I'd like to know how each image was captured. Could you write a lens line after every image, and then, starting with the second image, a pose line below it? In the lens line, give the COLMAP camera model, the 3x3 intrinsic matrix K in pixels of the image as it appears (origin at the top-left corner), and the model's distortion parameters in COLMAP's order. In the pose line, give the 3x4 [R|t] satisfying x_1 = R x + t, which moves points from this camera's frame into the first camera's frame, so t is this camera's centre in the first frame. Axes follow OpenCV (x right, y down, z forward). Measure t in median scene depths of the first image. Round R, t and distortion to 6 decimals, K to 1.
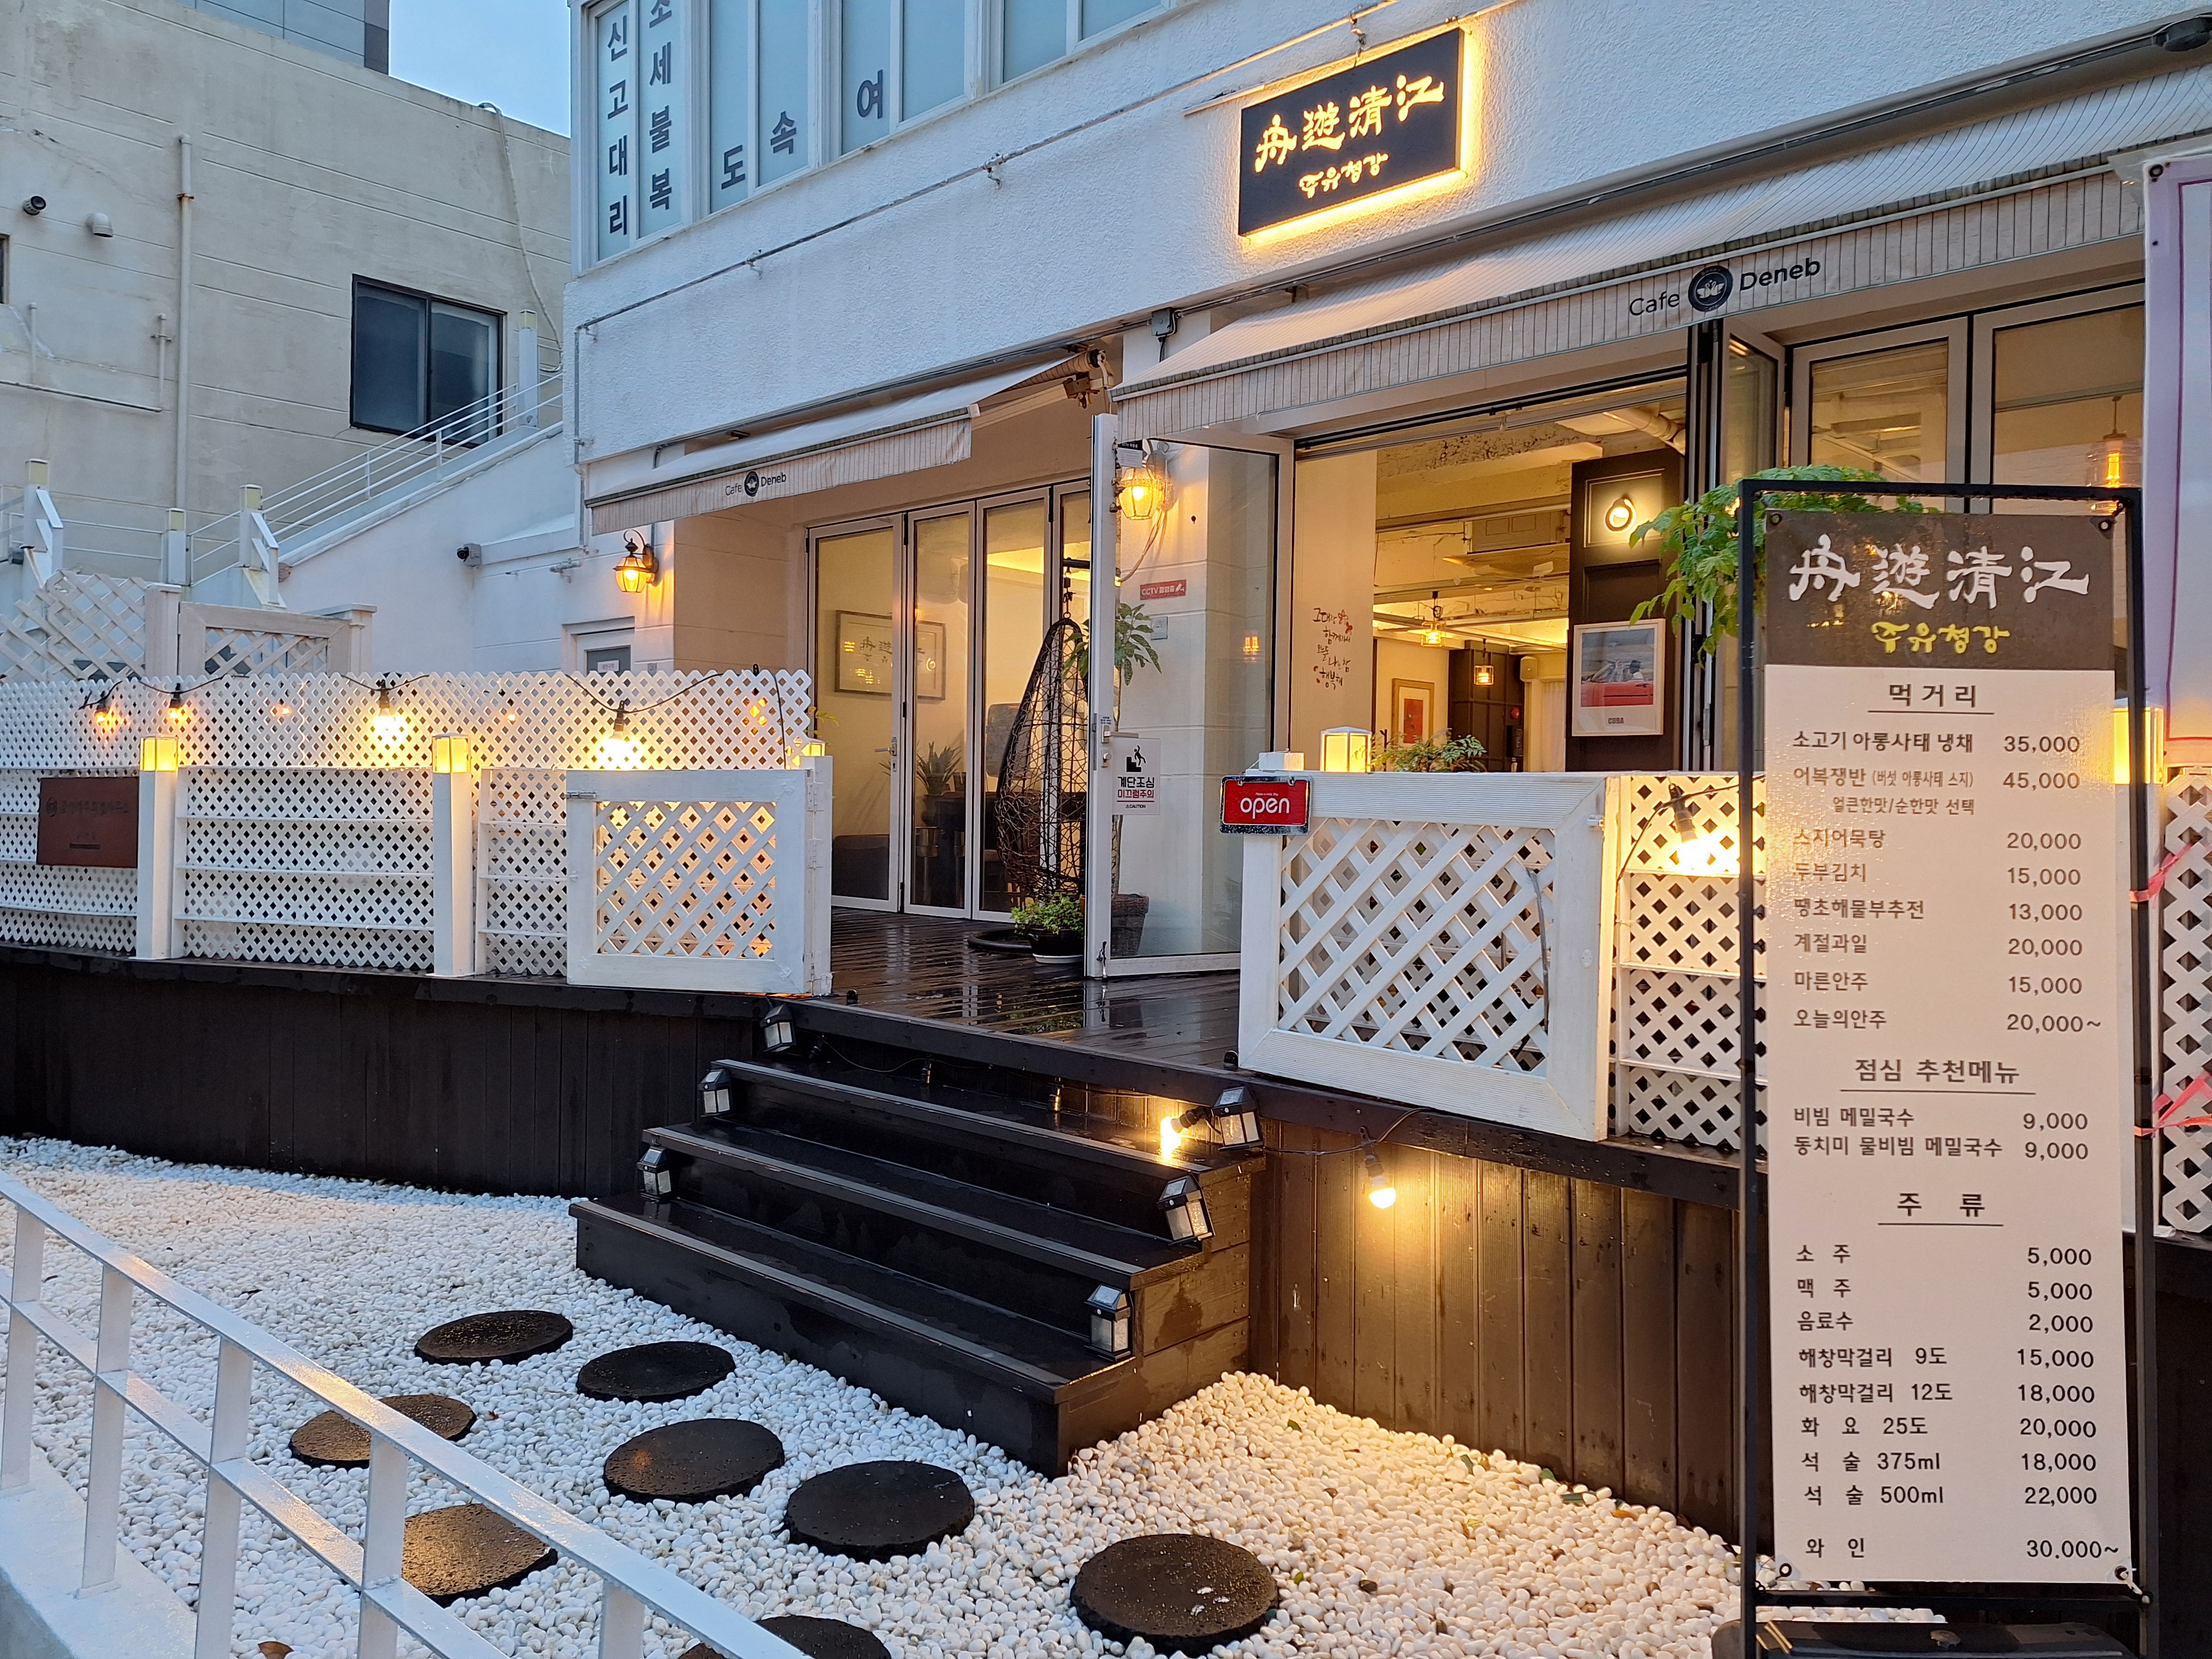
lens RADIAL K [[1534.9, 0, 1106.0], [0, 1534.9, 829.5], [0, 0, 1]] dist [0.090051, -0.137046]
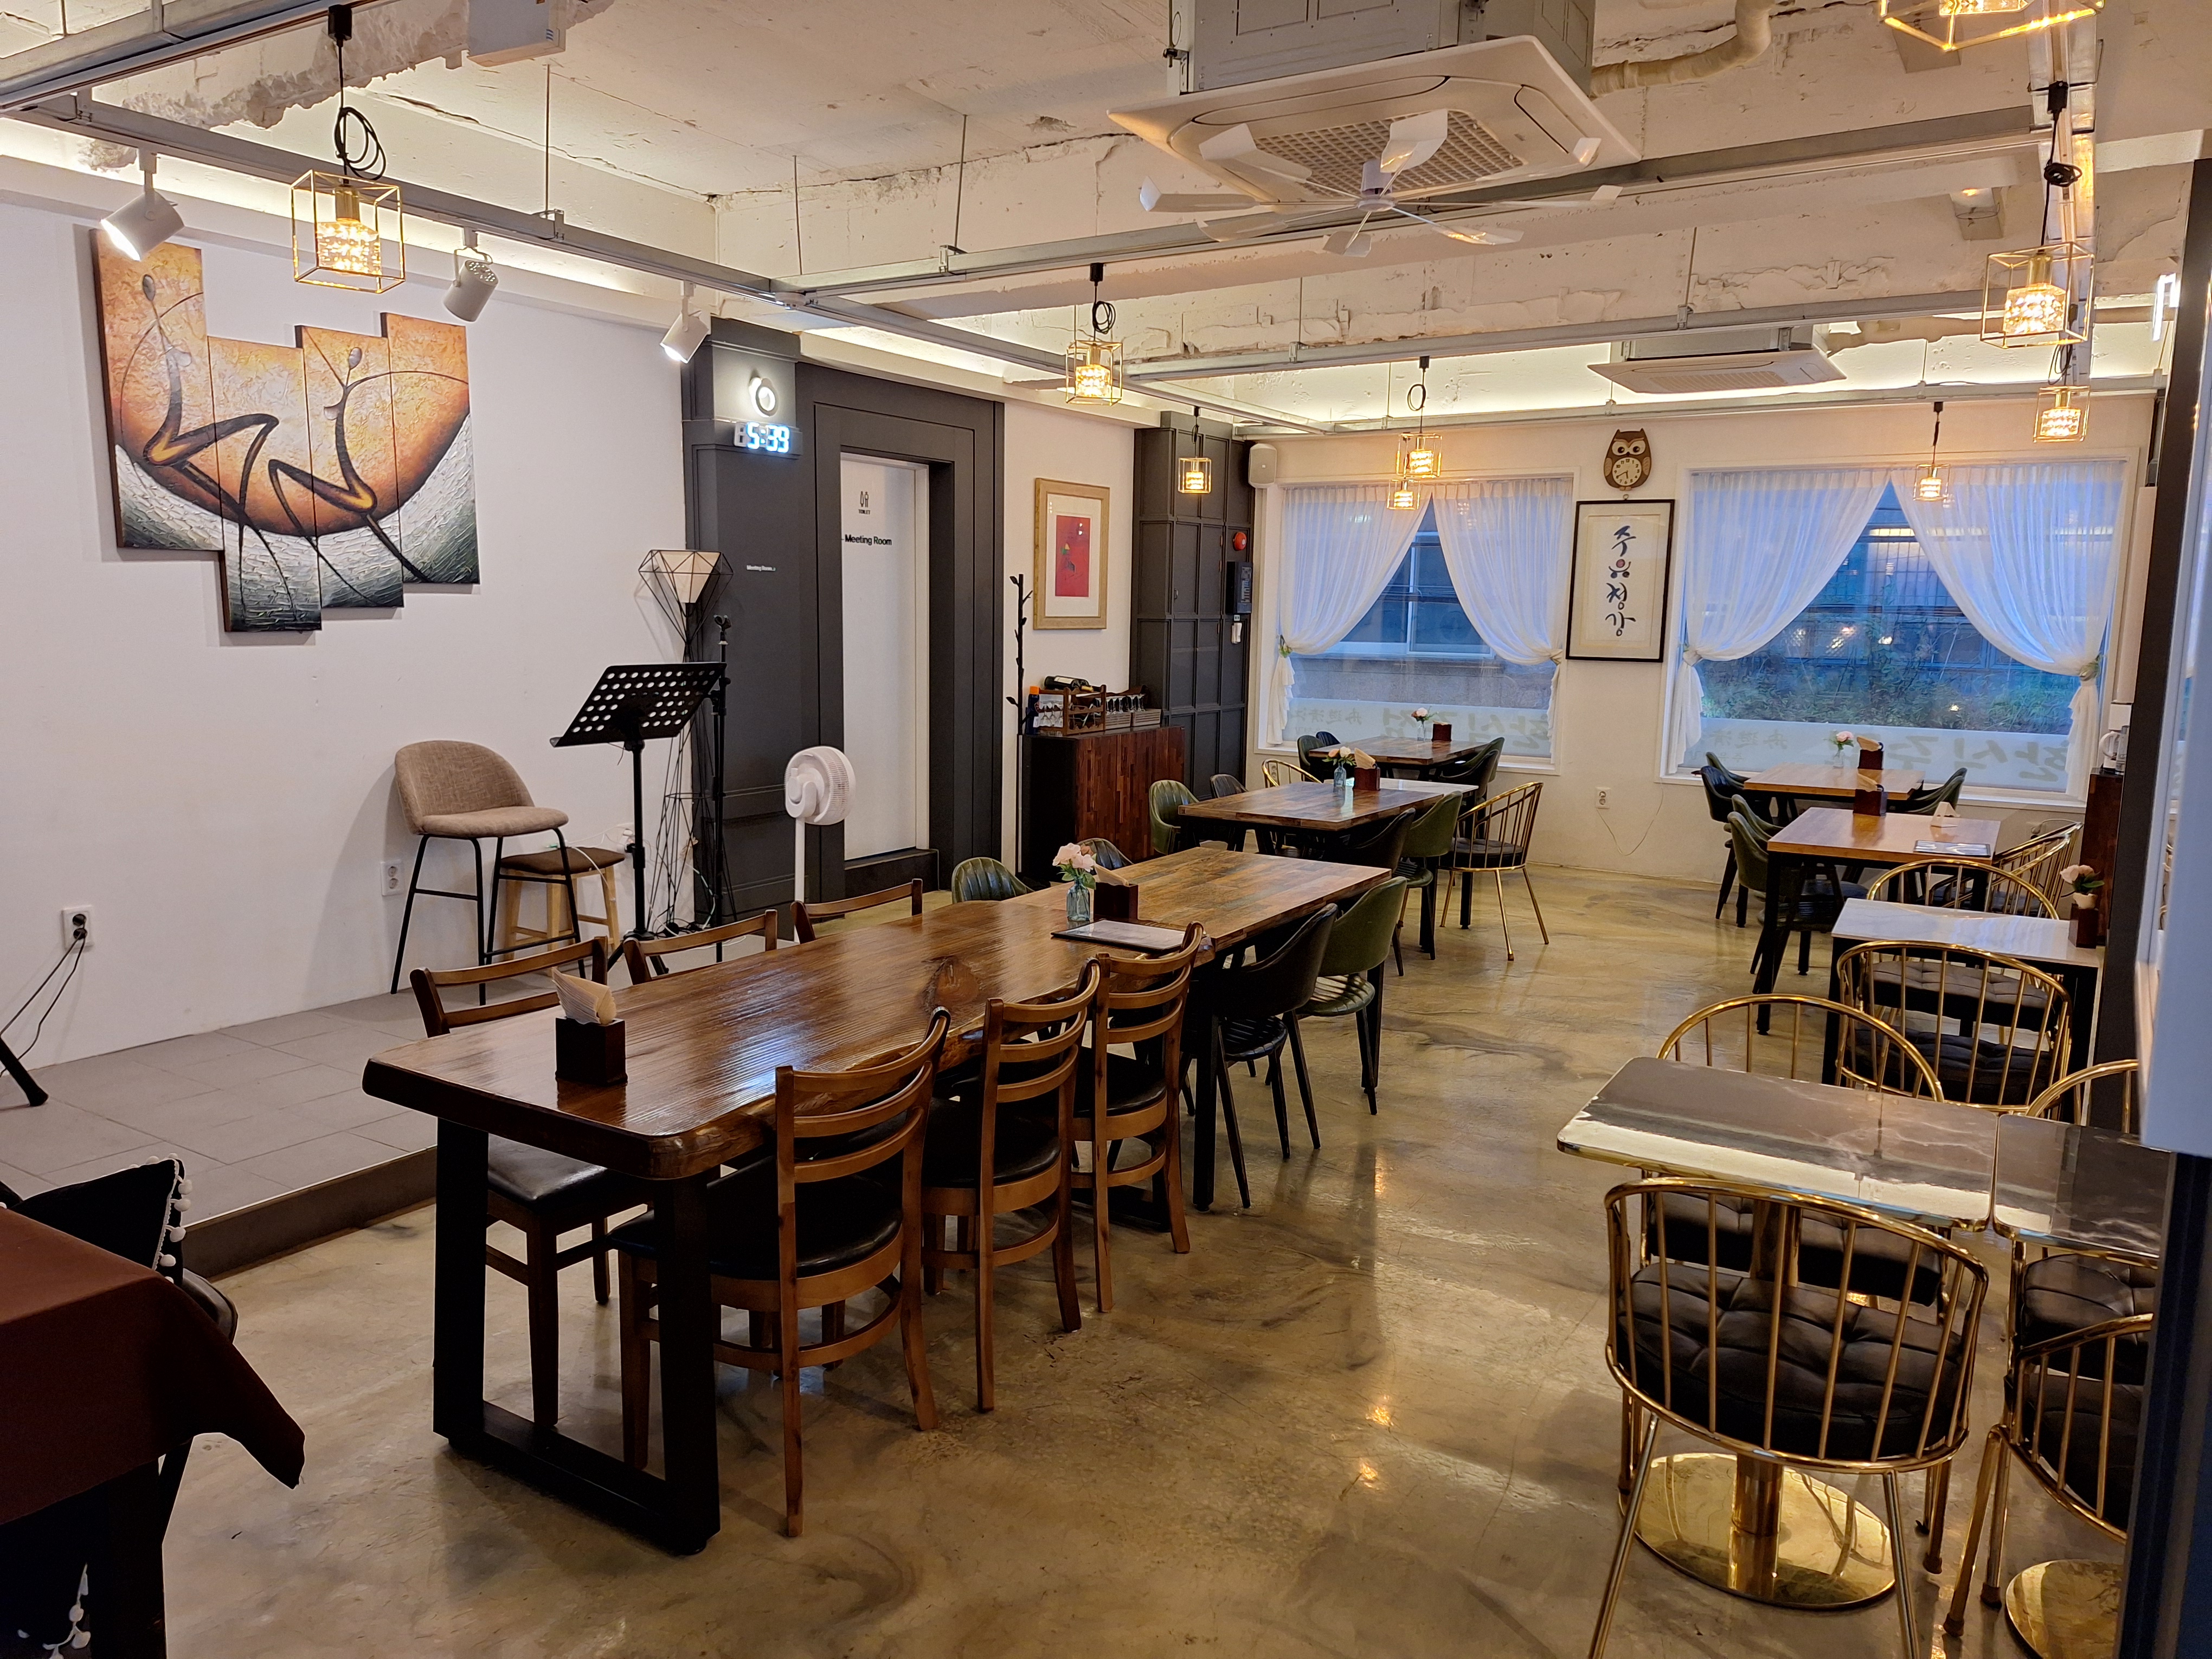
lens RADIAL K [[1534.9, 0, 1106.0], [0, 1534.9, 829.5], [0, 0, 1]] dist [0.090051, -0.137046]
pose [[0.981101, -0.025131, 0.191855, 0.275509], [-0.000385, 0.991274, 0.131816, -0.124718], [-0.193494, -0.129399, 0.972531, 1.195233]]
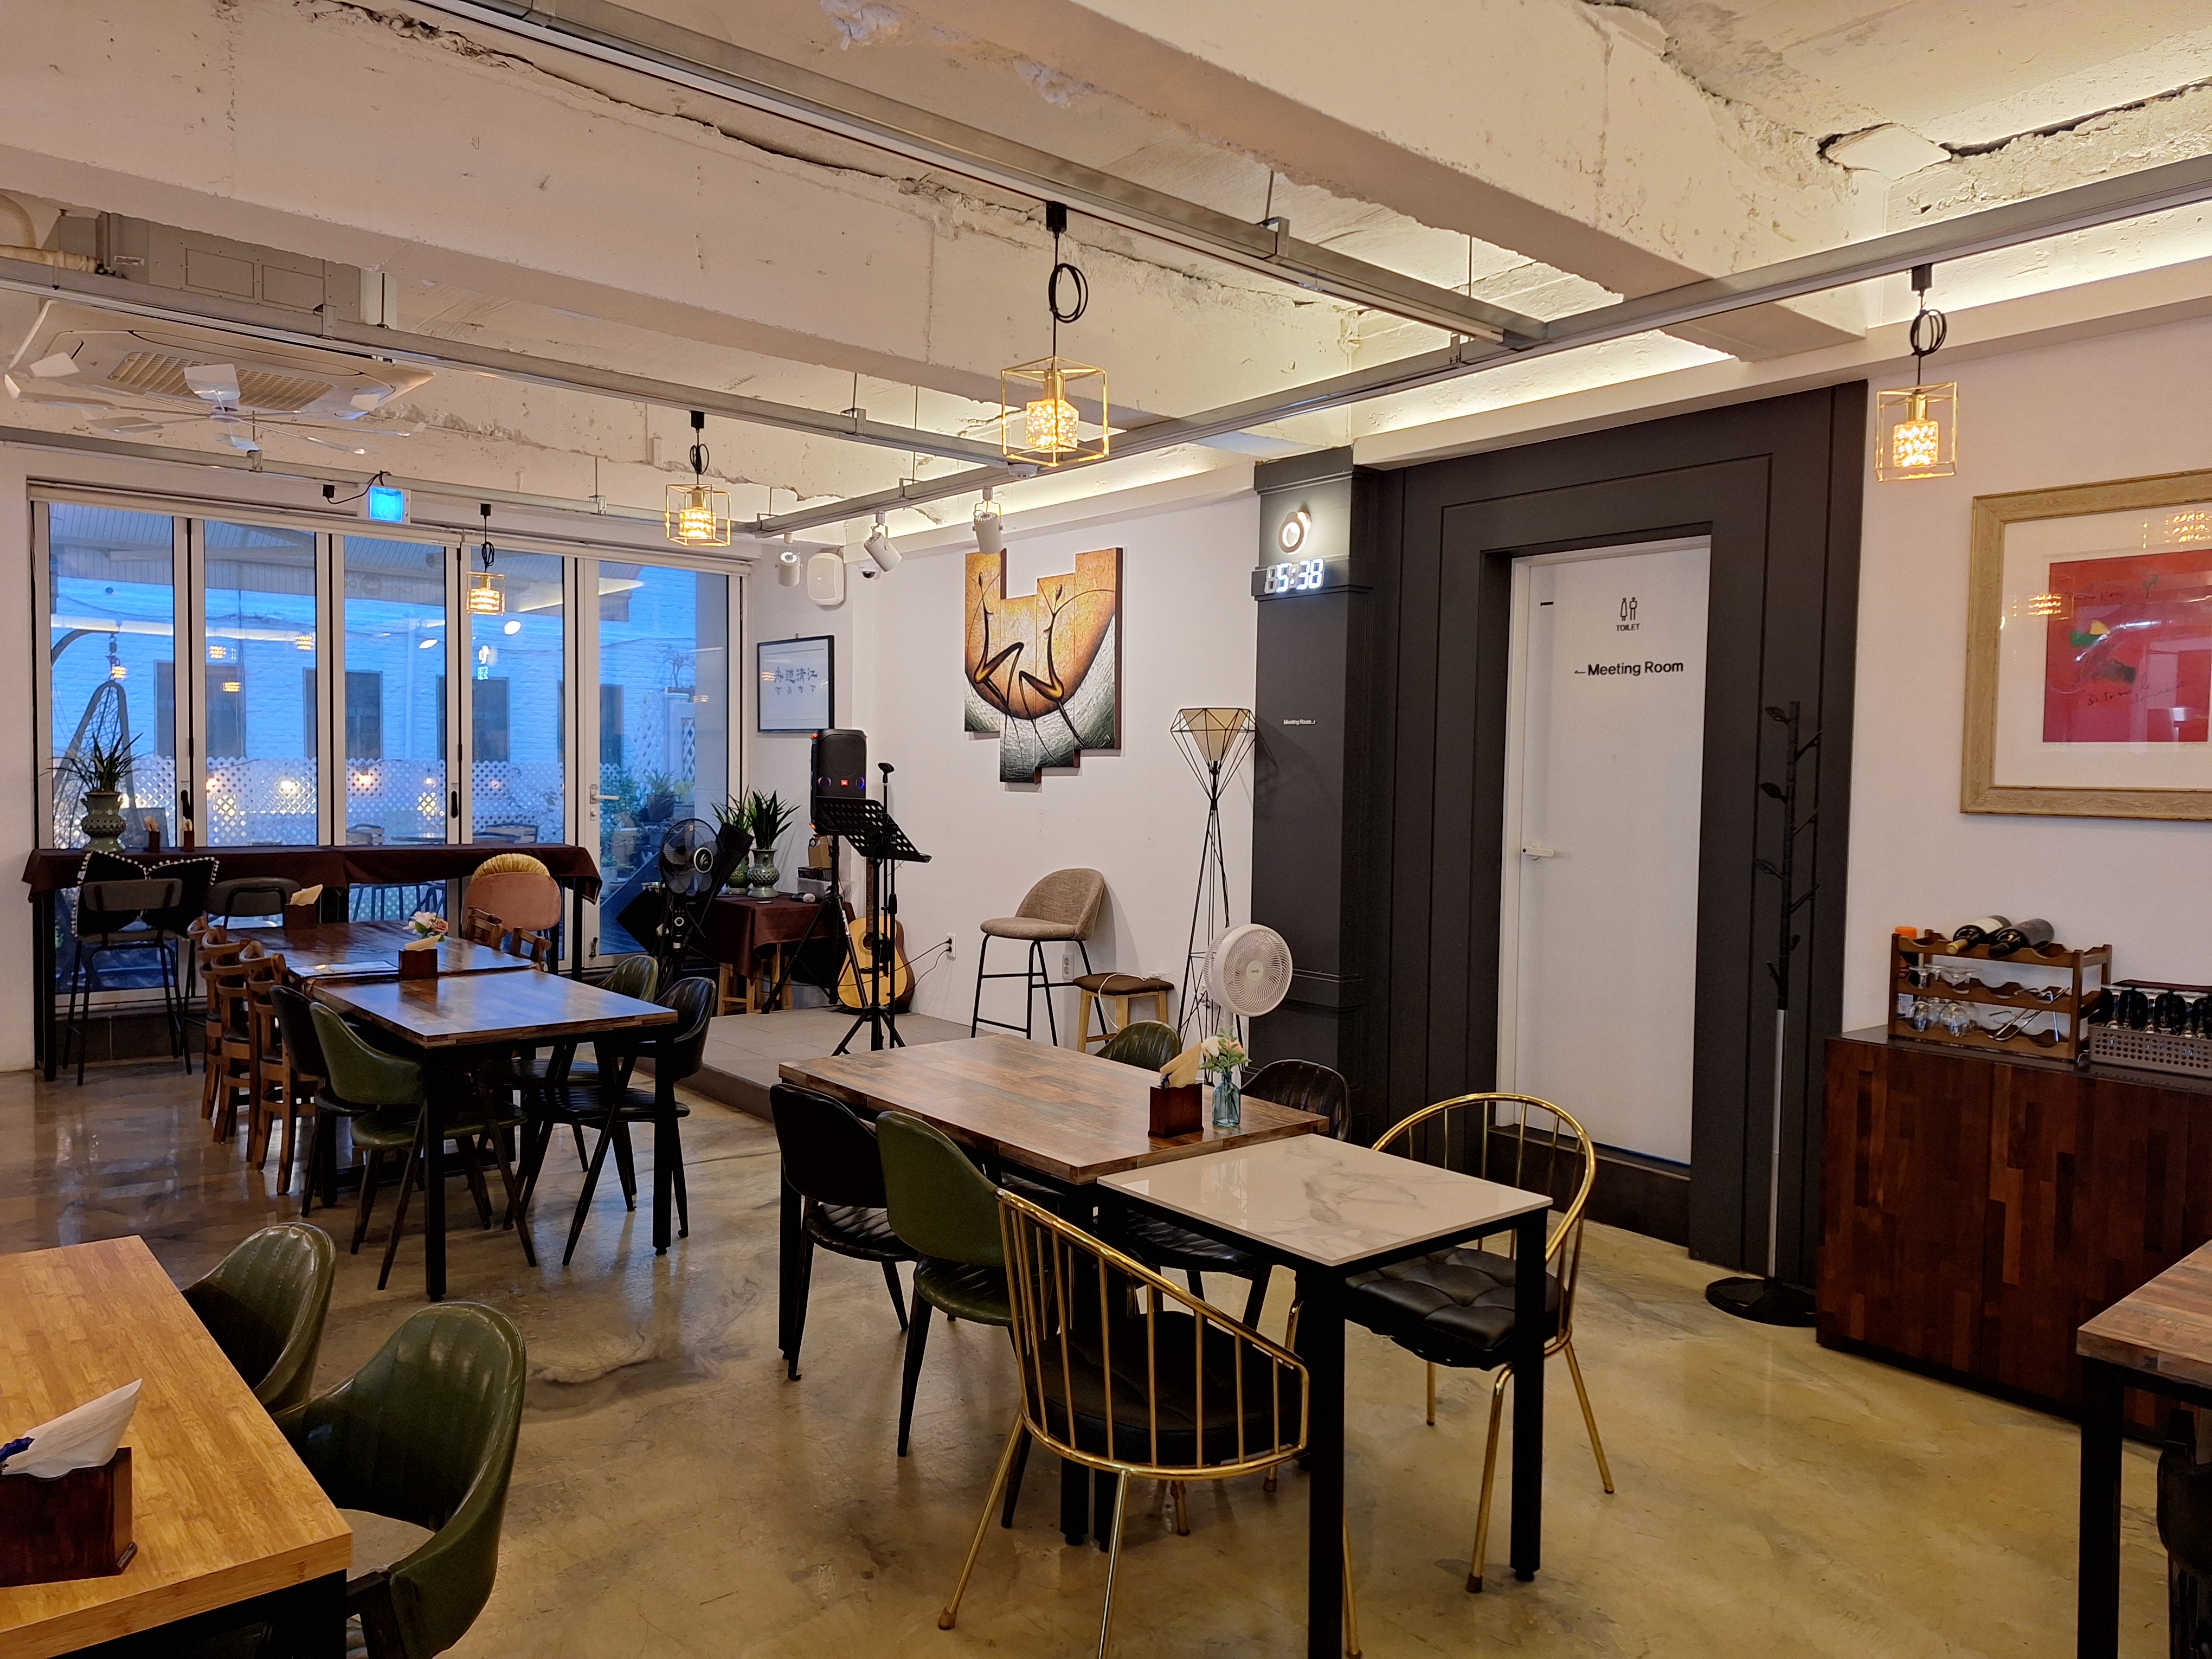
lens RADIAL K [[1534.9, 0, 1106.0], [0, 1534.9, 829.5], [0, 0, 1]] dist [0.090051, -0.137046]
pose [[-0.145258, 0.019306, -0.989205, 1.280808], [-0.038311, 0.998950, 0.025122, -0.115162], [0.988652, 0.041546, -0.144366, 2.424487]]
